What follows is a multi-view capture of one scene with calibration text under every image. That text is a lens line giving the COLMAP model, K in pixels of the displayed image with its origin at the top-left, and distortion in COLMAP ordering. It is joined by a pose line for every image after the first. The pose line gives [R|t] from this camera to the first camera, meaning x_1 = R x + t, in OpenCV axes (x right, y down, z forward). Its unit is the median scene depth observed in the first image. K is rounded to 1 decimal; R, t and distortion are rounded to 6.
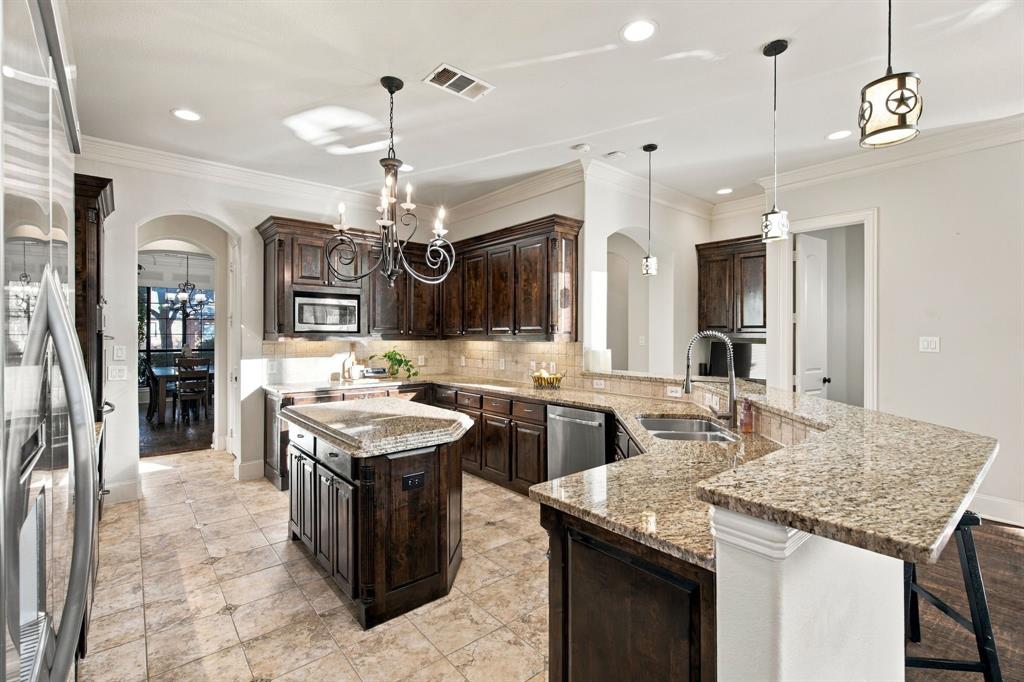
lens RADIAL K [[465.4, 0, 508.5], [0, 465.4, 336.4], [0, 0, 1]] dist [0.004334, -0.000174]
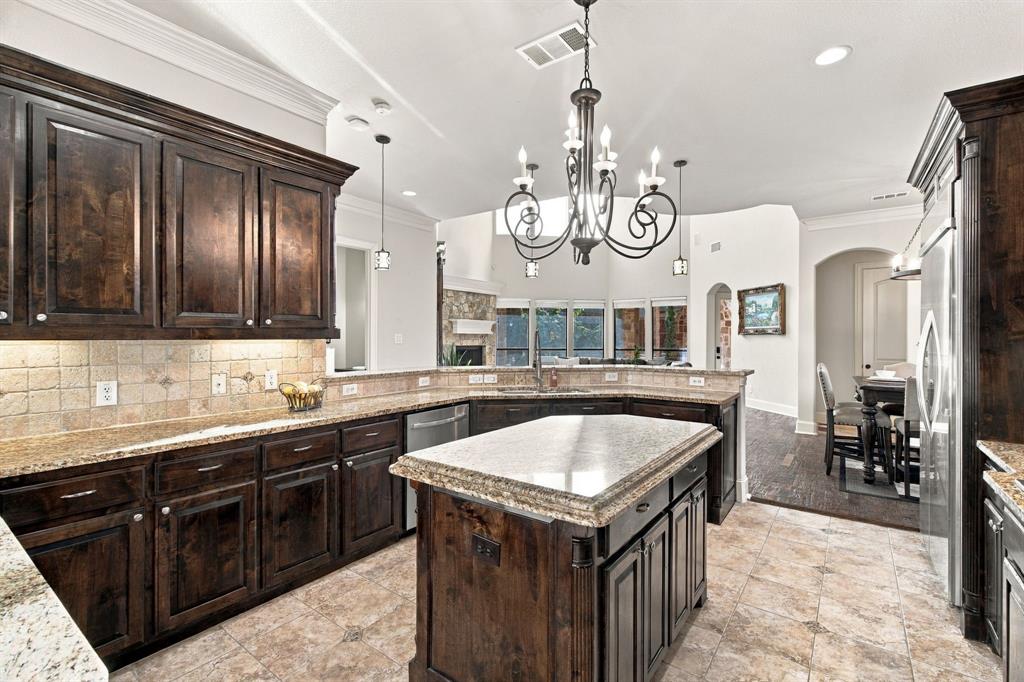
lens RADIAL K [[465.4, 0, 507.4], [0, 465.4, 340.5], [0, 0, 1]] dist [0.004334, -0.000174]
pose [[-0.245245, -0.009893, 0.969411, -0.757295], [-0.001588, 0.999951, 0.009803, 0.007294], [-0.969460, 0.000865, -0.245249, 1.042429]]
